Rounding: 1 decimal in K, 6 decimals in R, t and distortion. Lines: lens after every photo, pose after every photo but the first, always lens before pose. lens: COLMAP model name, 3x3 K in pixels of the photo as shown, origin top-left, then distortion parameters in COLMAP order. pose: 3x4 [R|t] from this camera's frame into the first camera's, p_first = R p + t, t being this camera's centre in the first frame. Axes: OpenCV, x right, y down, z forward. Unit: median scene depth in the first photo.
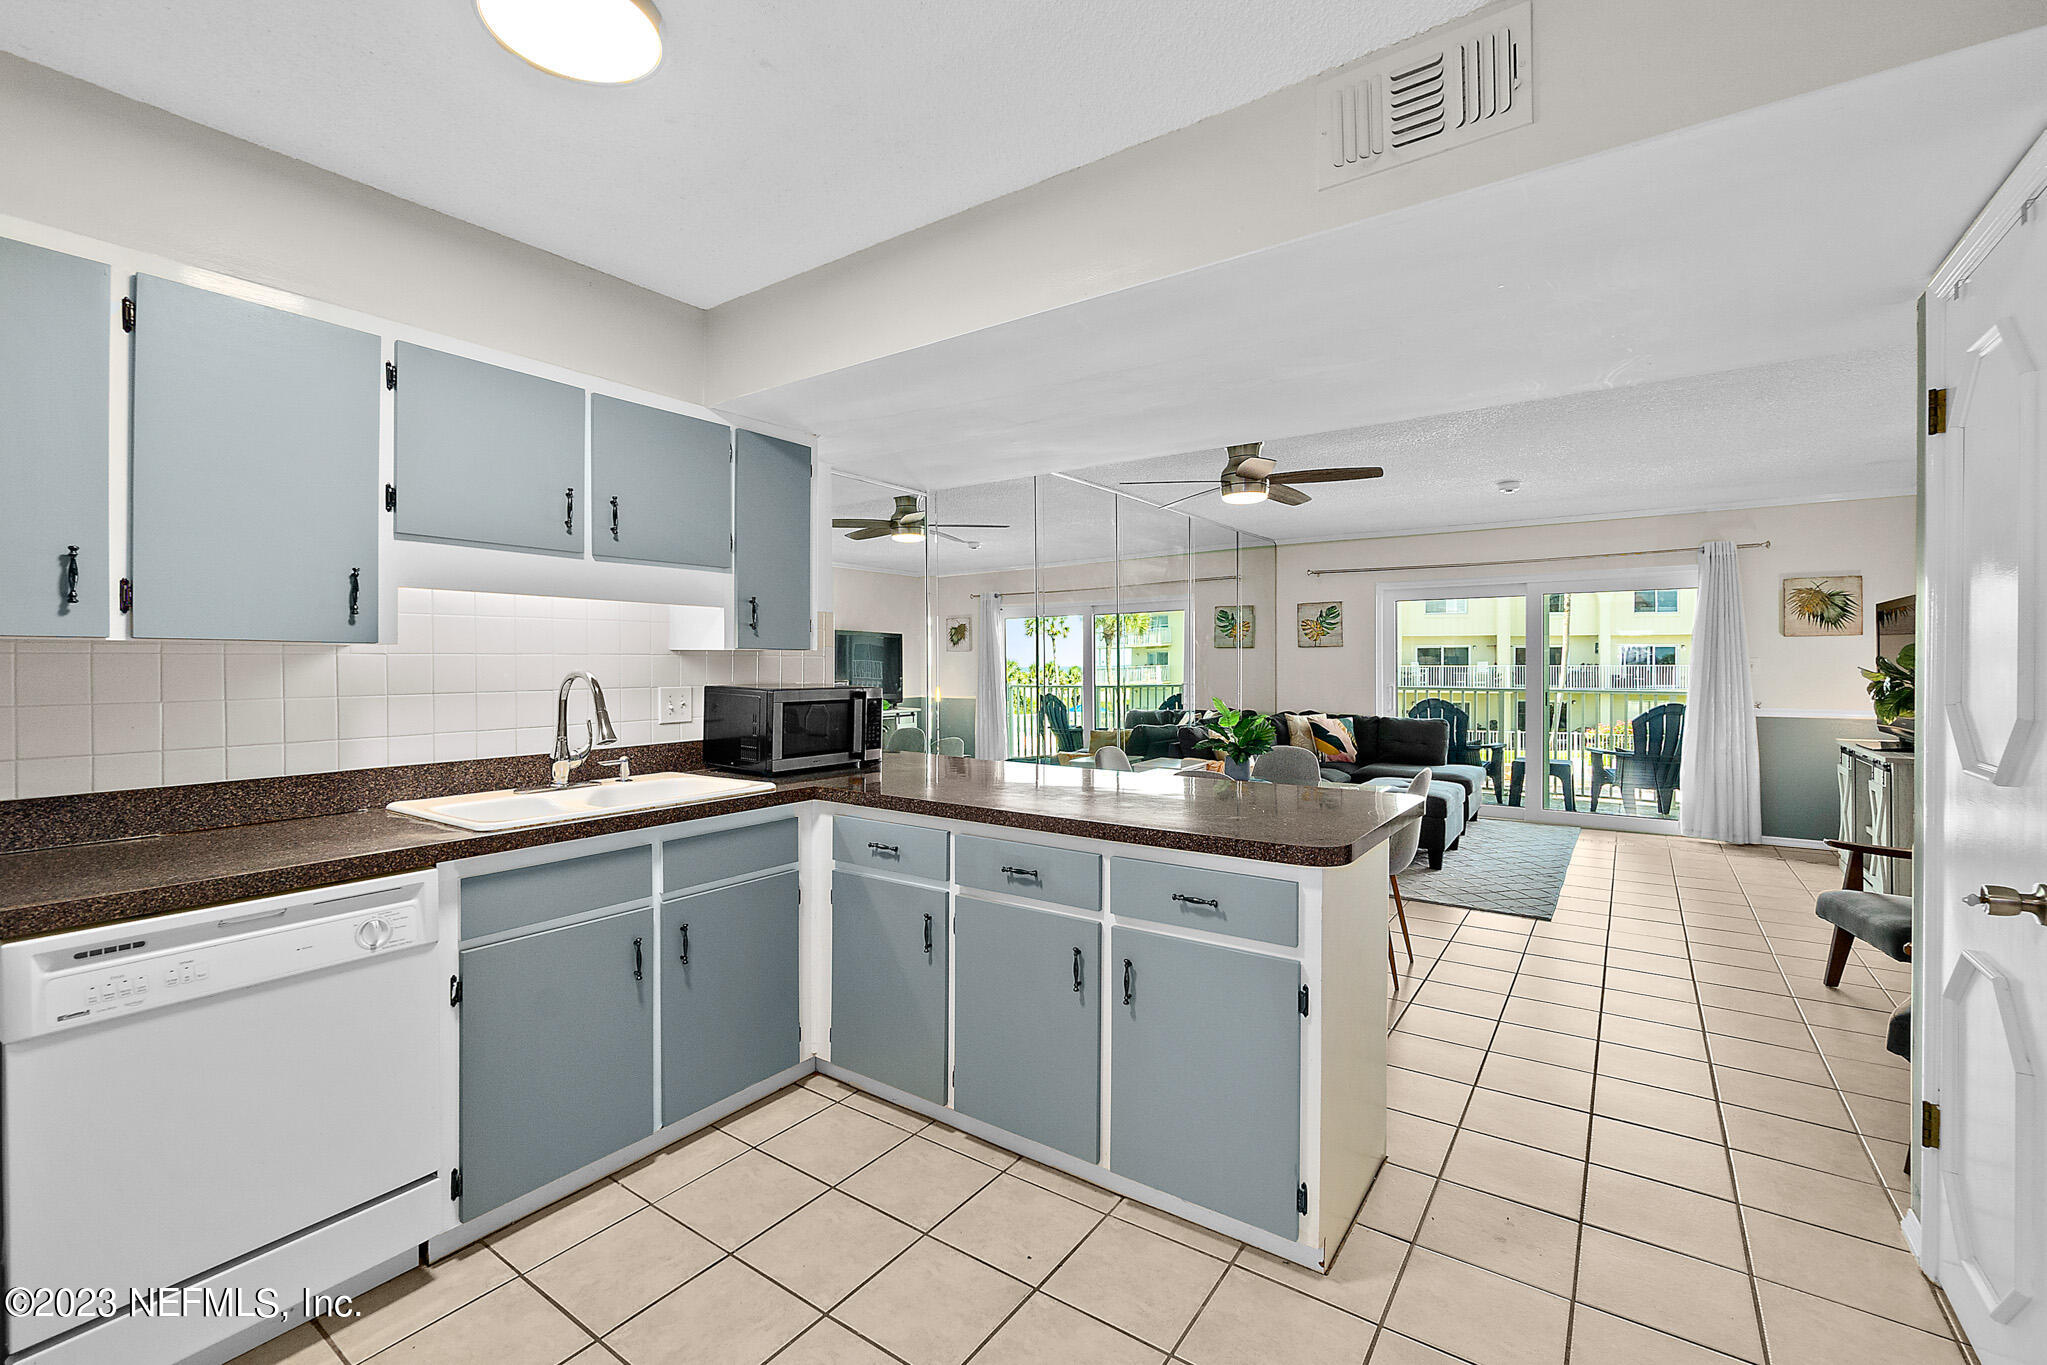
lens RADIAL K [[889.6, 0, 1019.9], [0, 889.6, 672.6], [0, 0, 1]] dist [-0.006834, 0.006777]
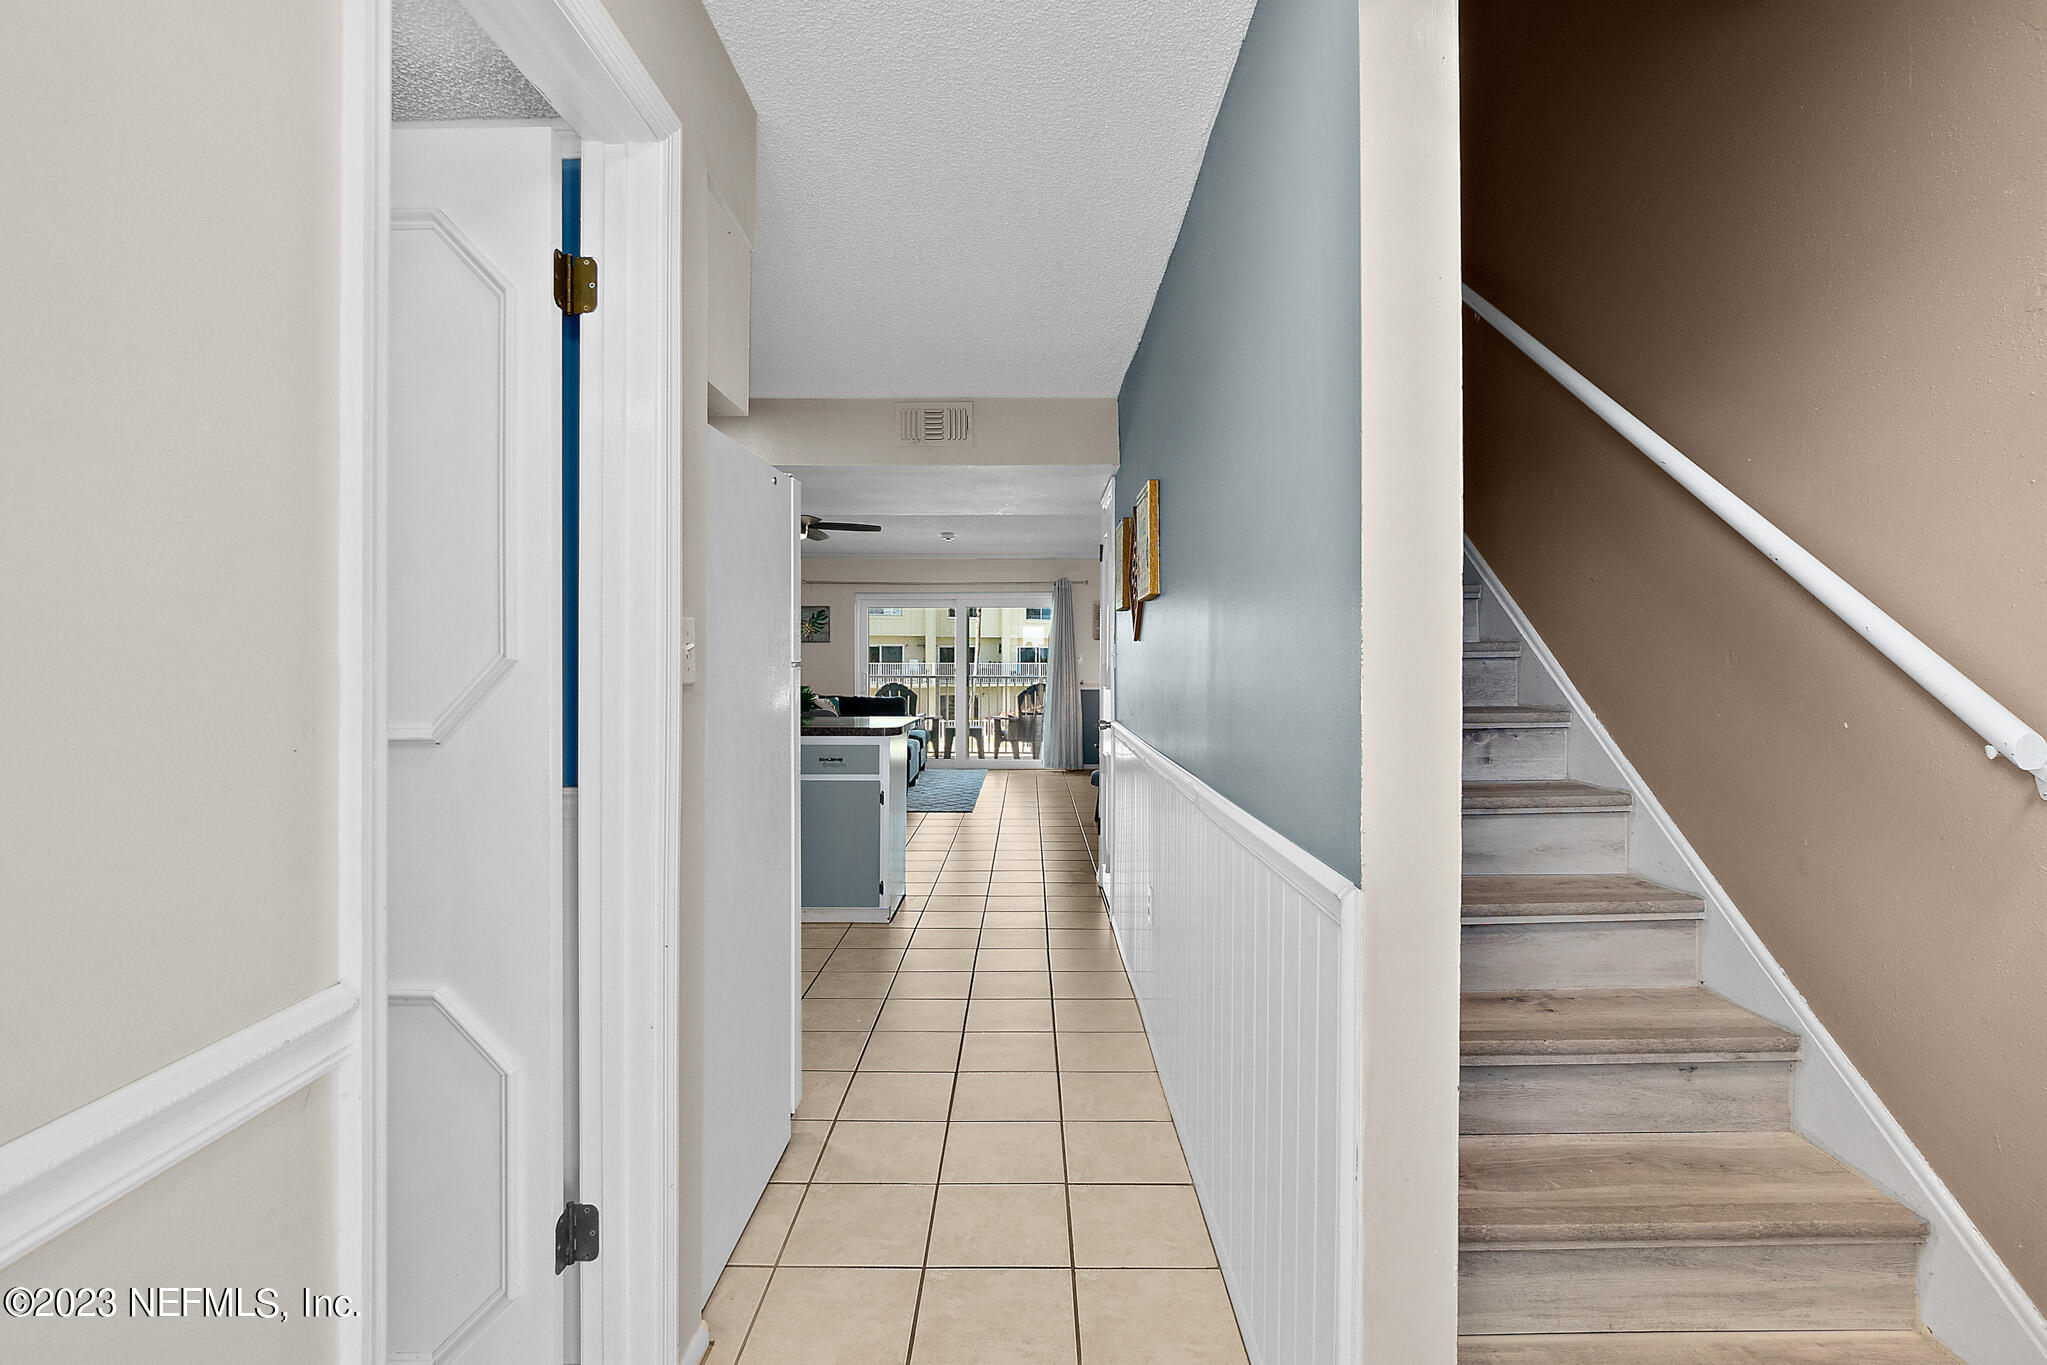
lens RADIAL K [[953.6, 0, 1029.1], [0, 953.6, 660.5], [0, 0, 1]] dist [-0.008850, -0.000553]
pose [[0.821932, 0.006513, 0.569549, -0.230277], [-0.000032, 0.999935, -0.011389, 0.016713], [-0.569586, 0.009343, 0.821879, -0.365243]]
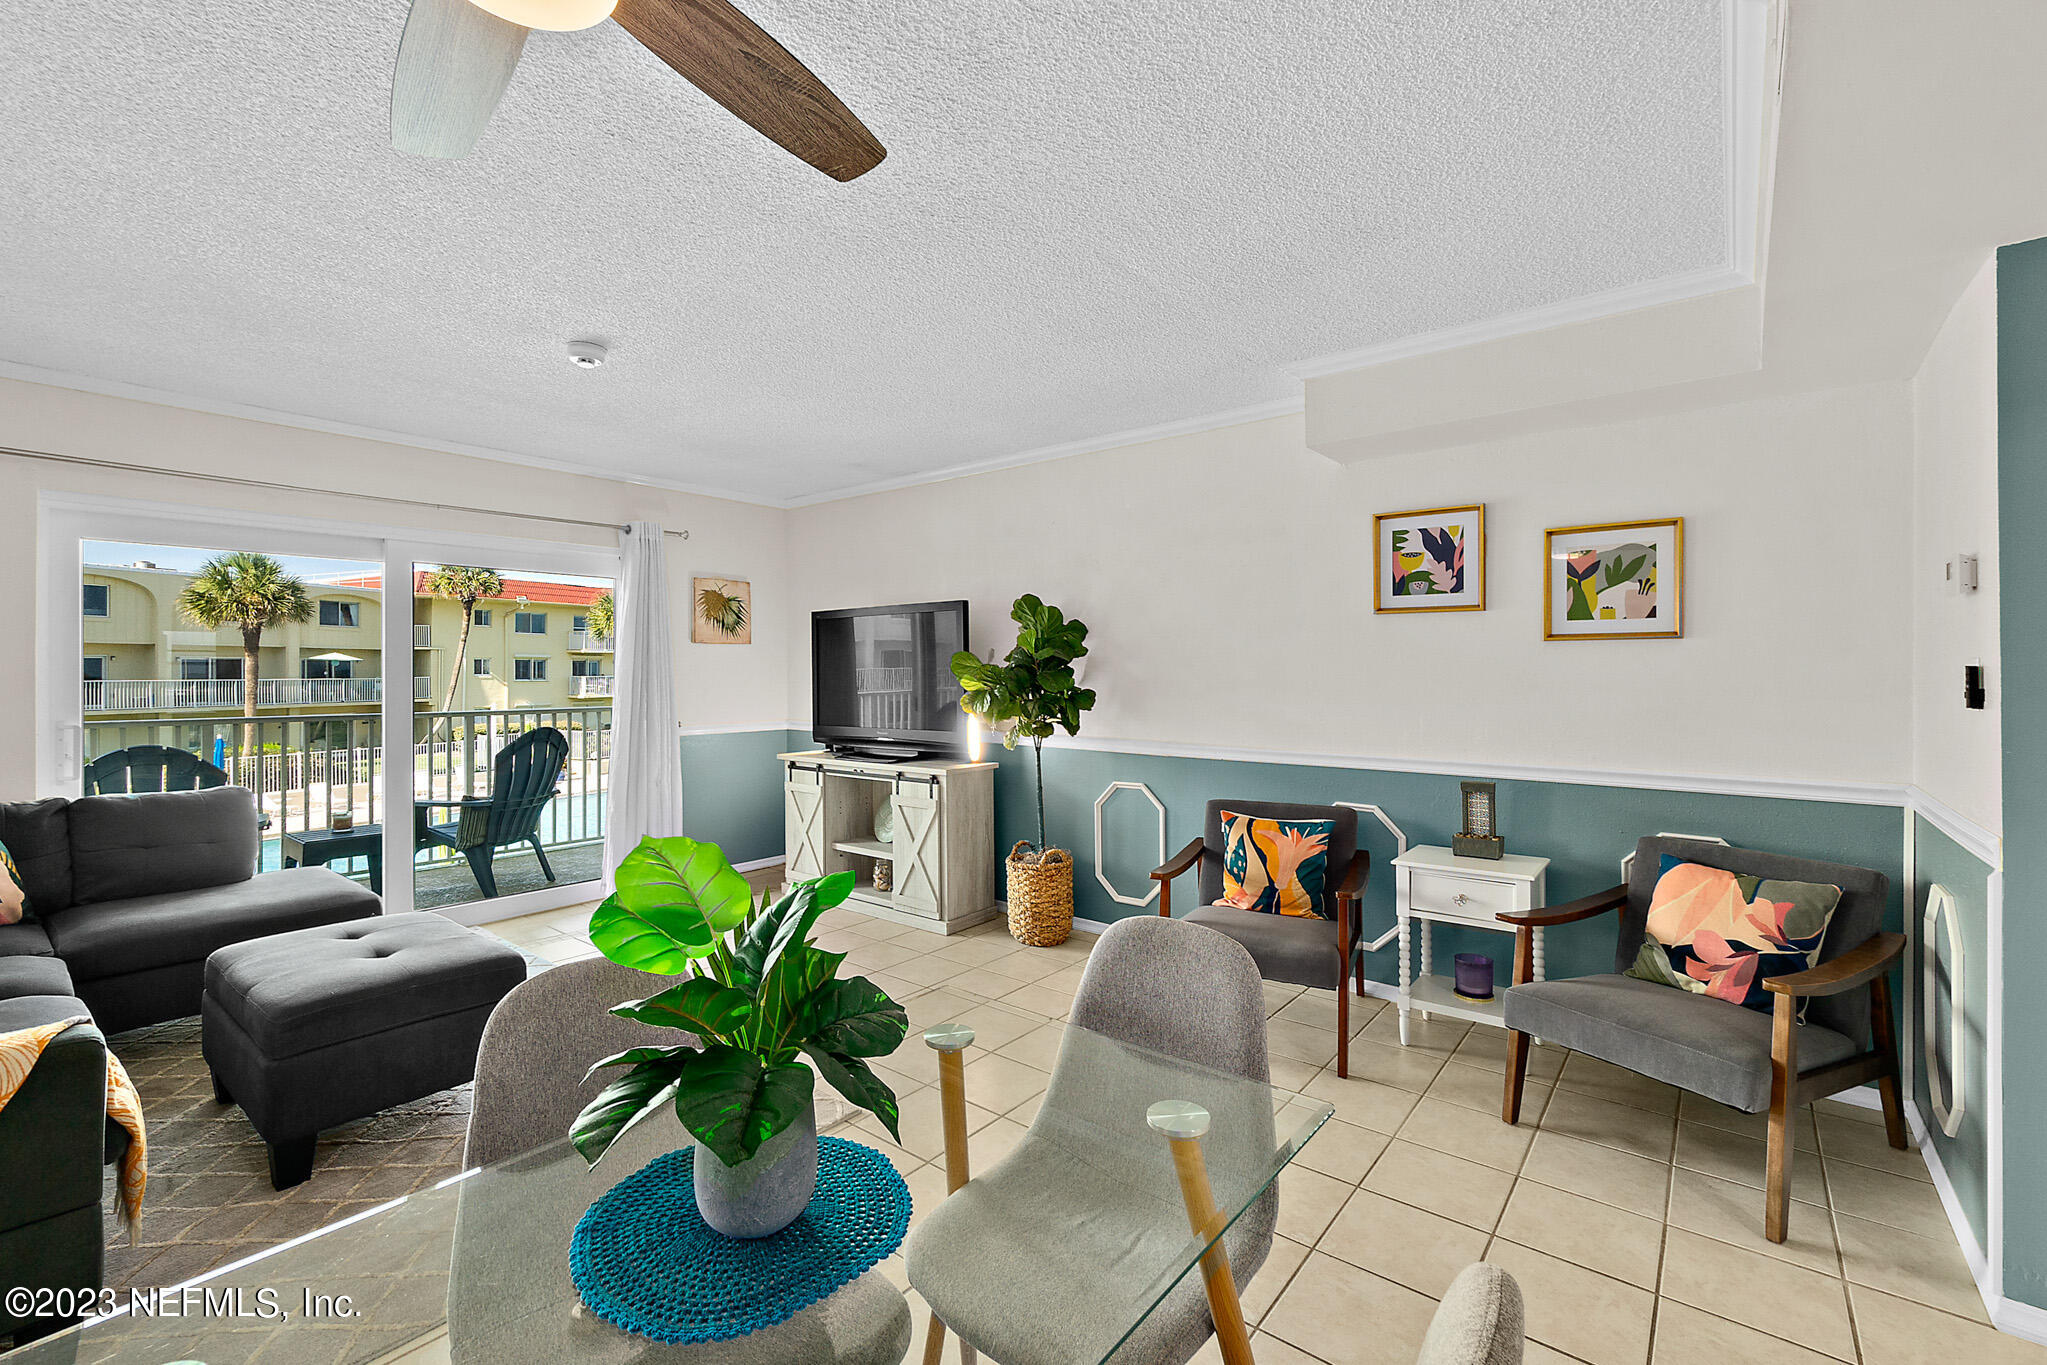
lens RADIAL K [[889.6, 0, 982.5], [0, 889.6, 671.1], [0, 0, 1]] dist [-0.006834, 0.006777]
pose [[0.094011, 0.004971, 0.995559, 0.024410], [0.014550, 0.999874, -0.006367, -0.003623], [-0.995465, 0.015084, 0.093927, 0.642987]]
